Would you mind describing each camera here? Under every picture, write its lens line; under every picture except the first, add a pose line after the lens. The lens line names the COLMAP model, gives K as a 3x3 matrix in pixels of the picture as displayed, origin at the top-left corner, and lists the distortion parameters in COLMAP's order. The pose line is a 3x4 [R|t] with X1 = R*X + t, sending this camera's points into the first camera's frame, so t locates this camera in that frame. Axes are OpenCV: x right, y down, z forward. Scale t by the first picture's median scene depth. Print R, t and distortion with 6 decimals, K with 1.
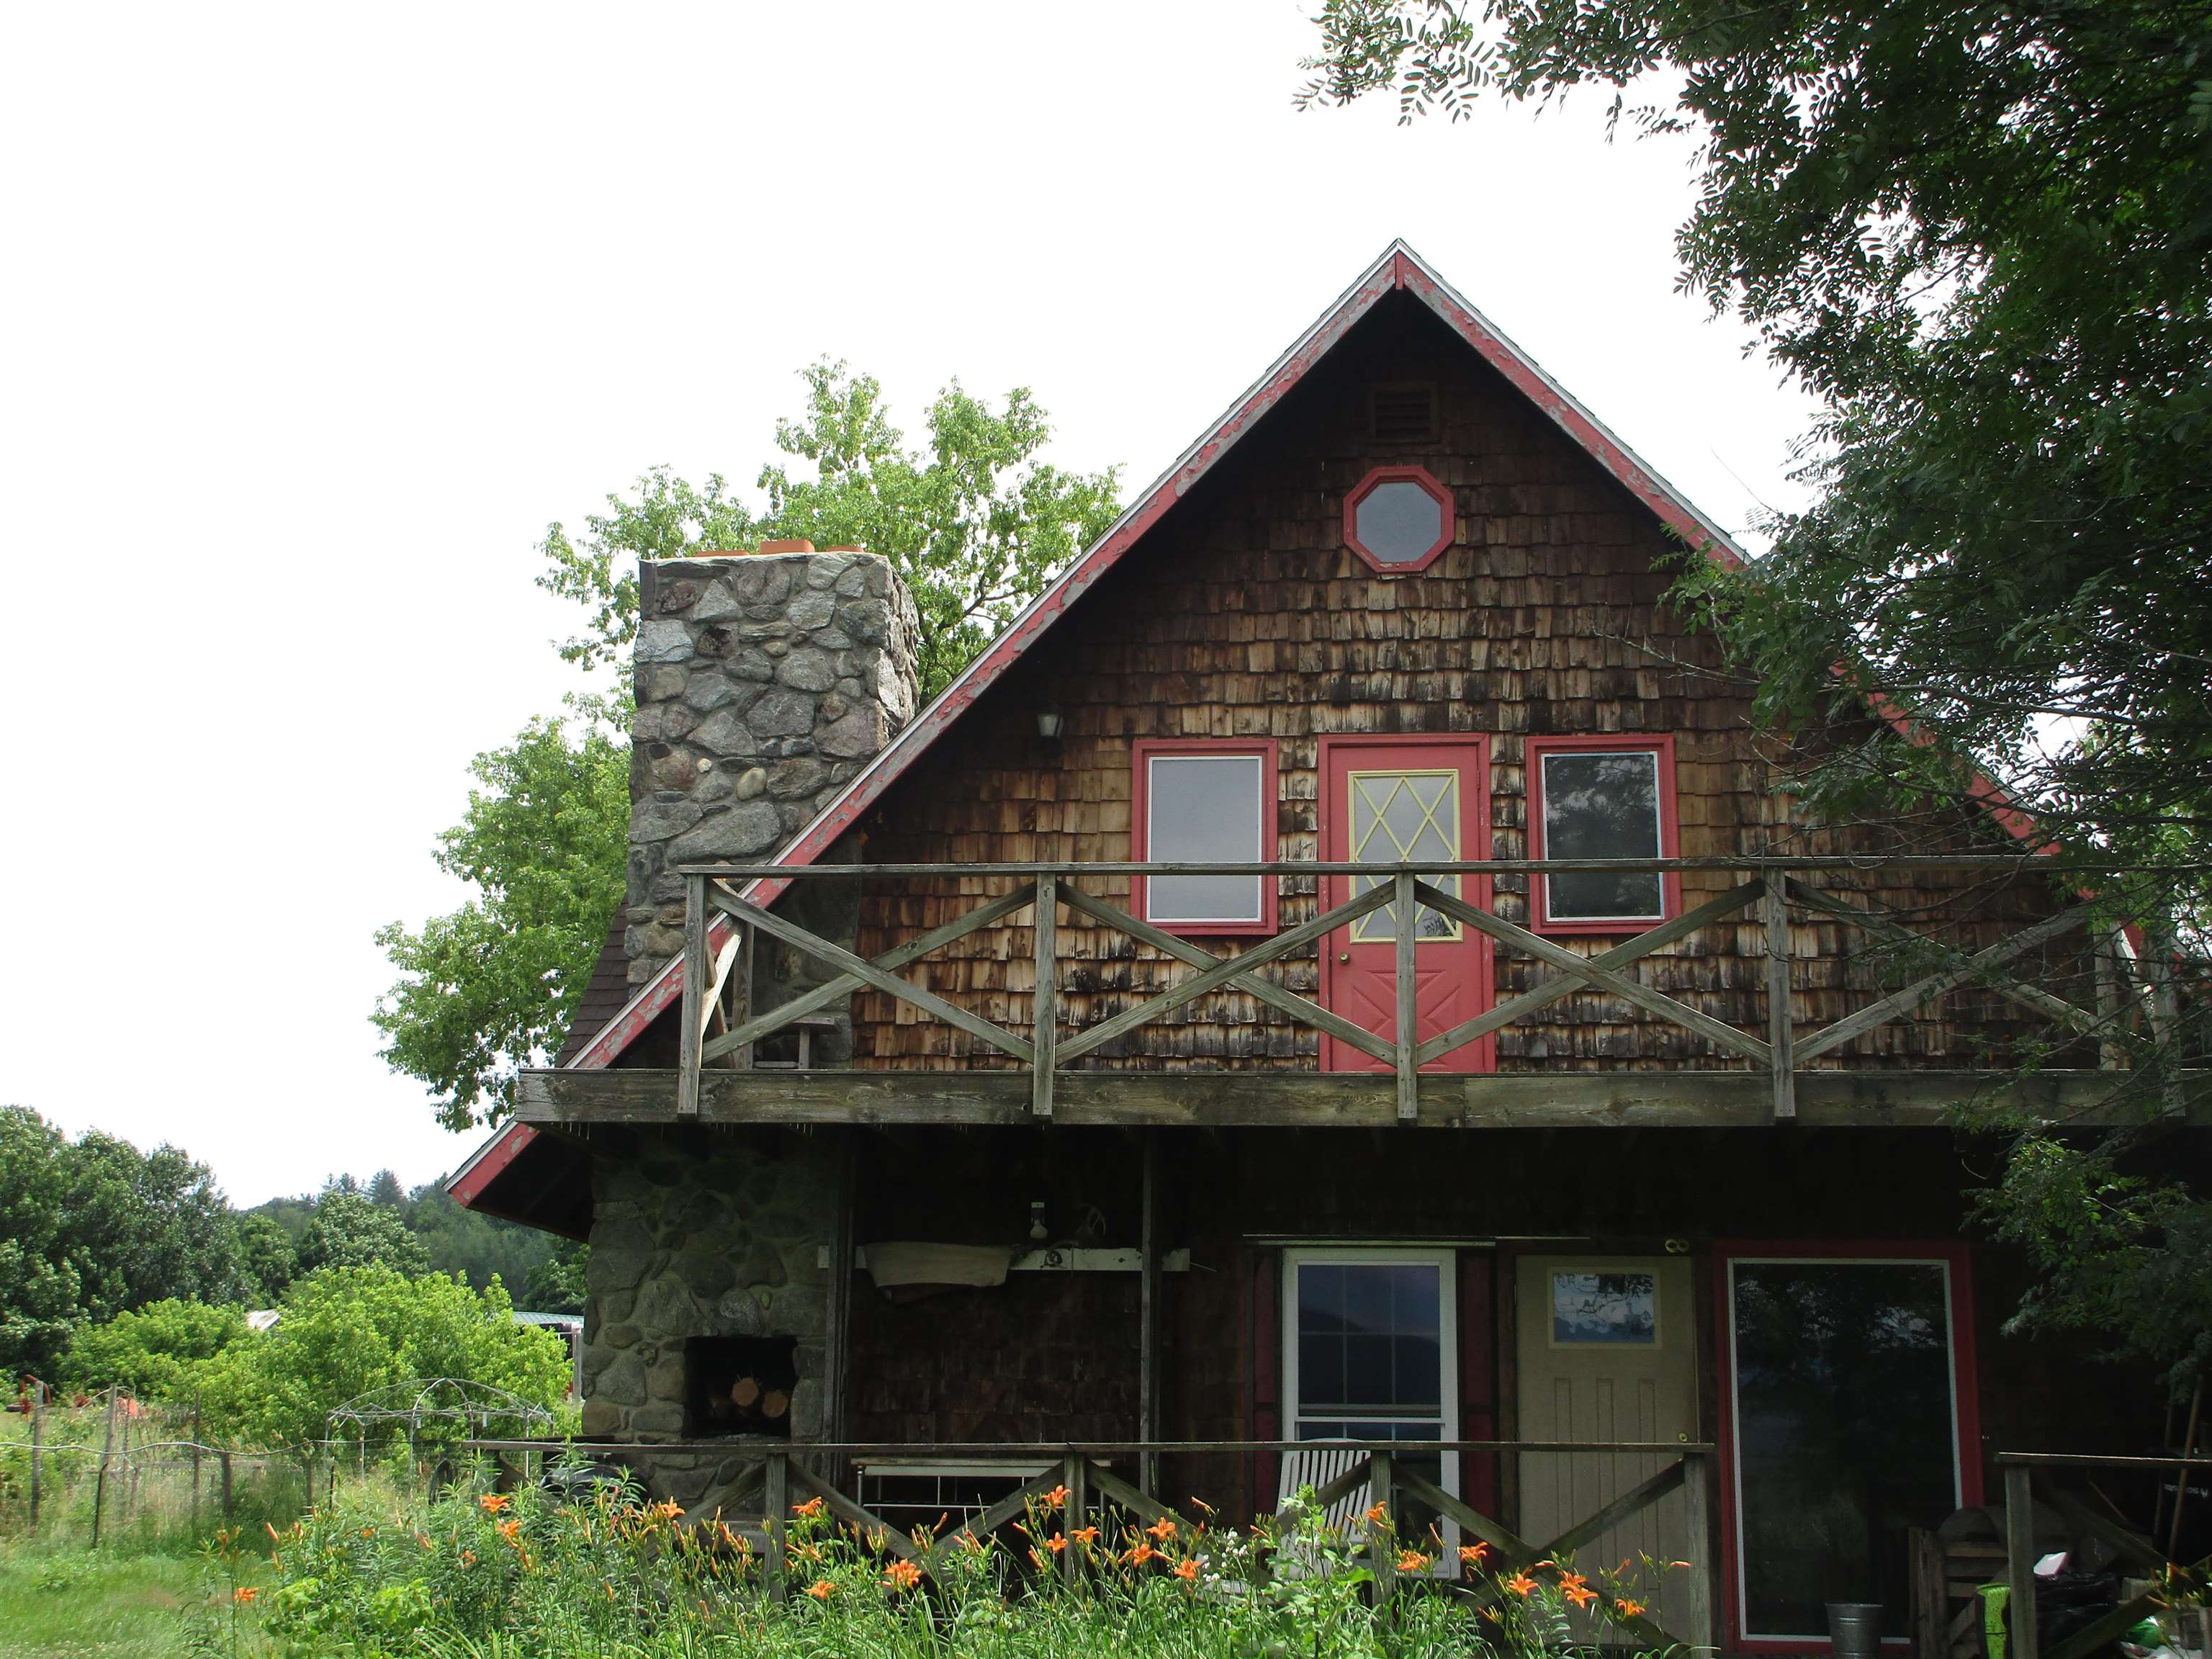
lens RADIAL K [[2825.9, 0, 1104.9], [0, 2825.9, 823.1], [0, 0, 1]] dist [-0.087344, 0.000000]
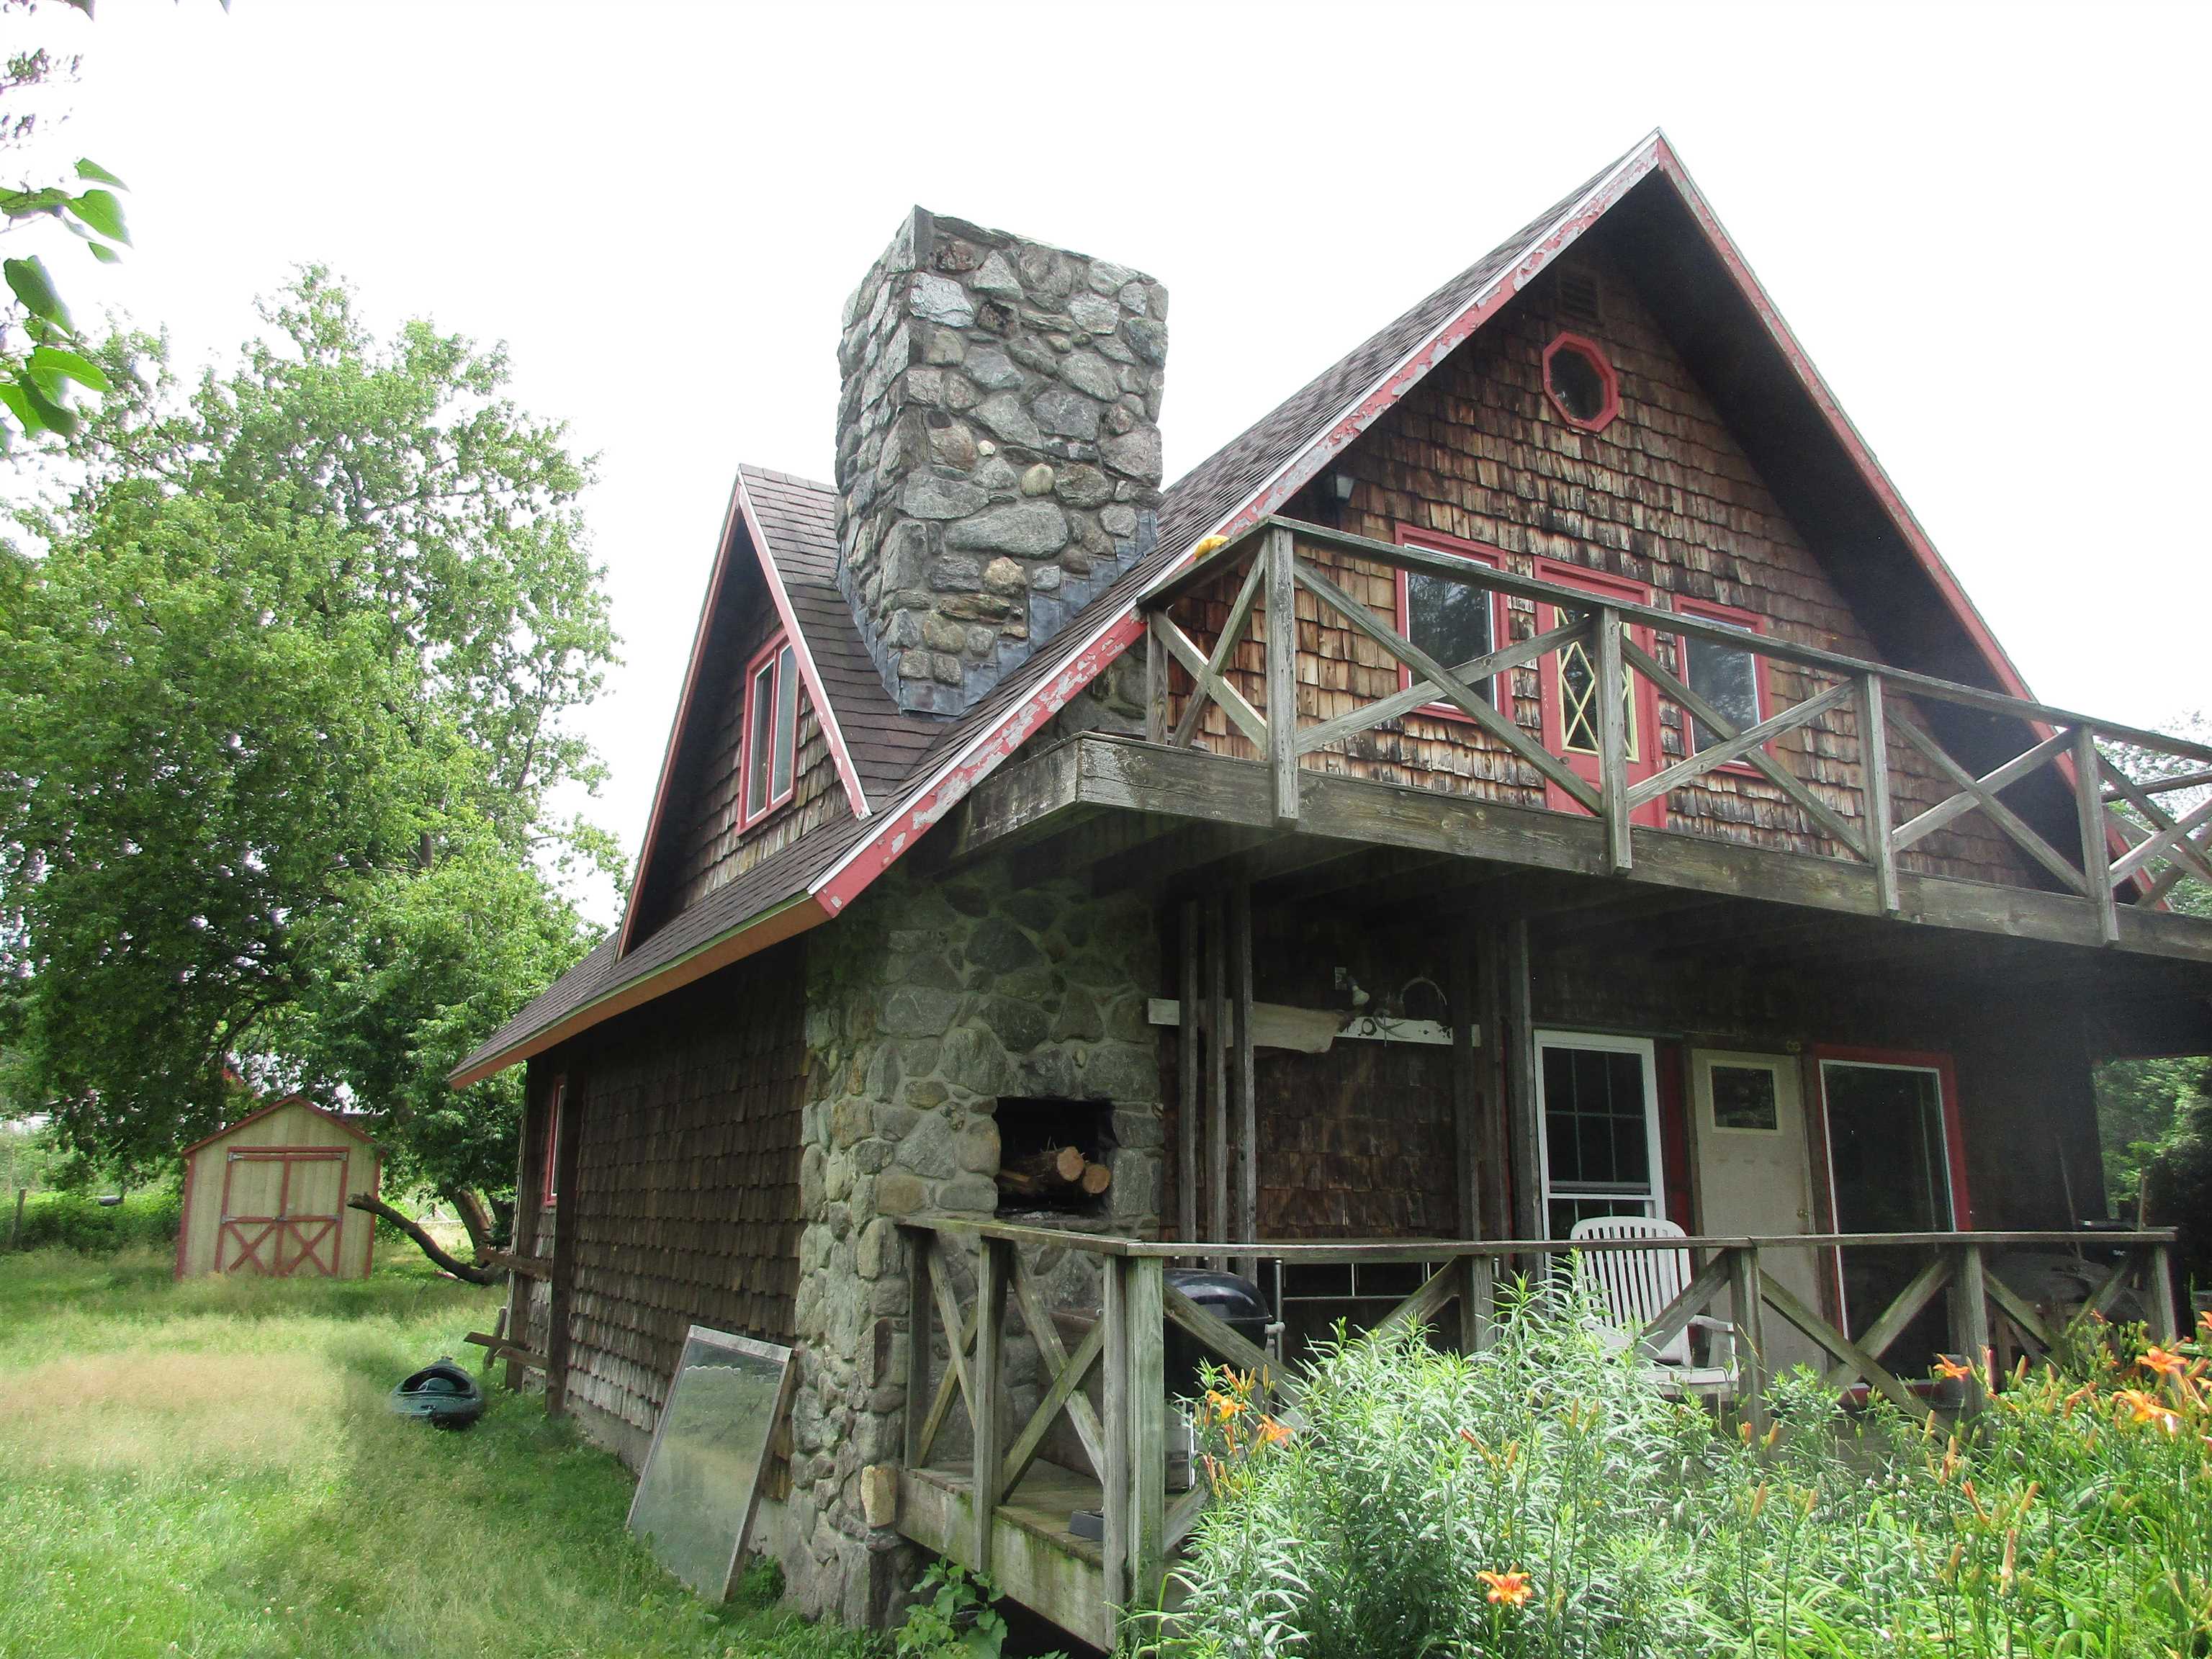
lens RADIAL K [[1616.1, 0, 1104.9], [0, 1616.1, 832.8], [0, 0, 1]] dist [-0.019872, 0.007806]
pose [[0.834859, 0.120056, 0.537212, -0.376488], [-0.130108, 0.991311, -0.019343, 0.106163], [-0.534866, -0.053747, 0.843225, 0.561922]]
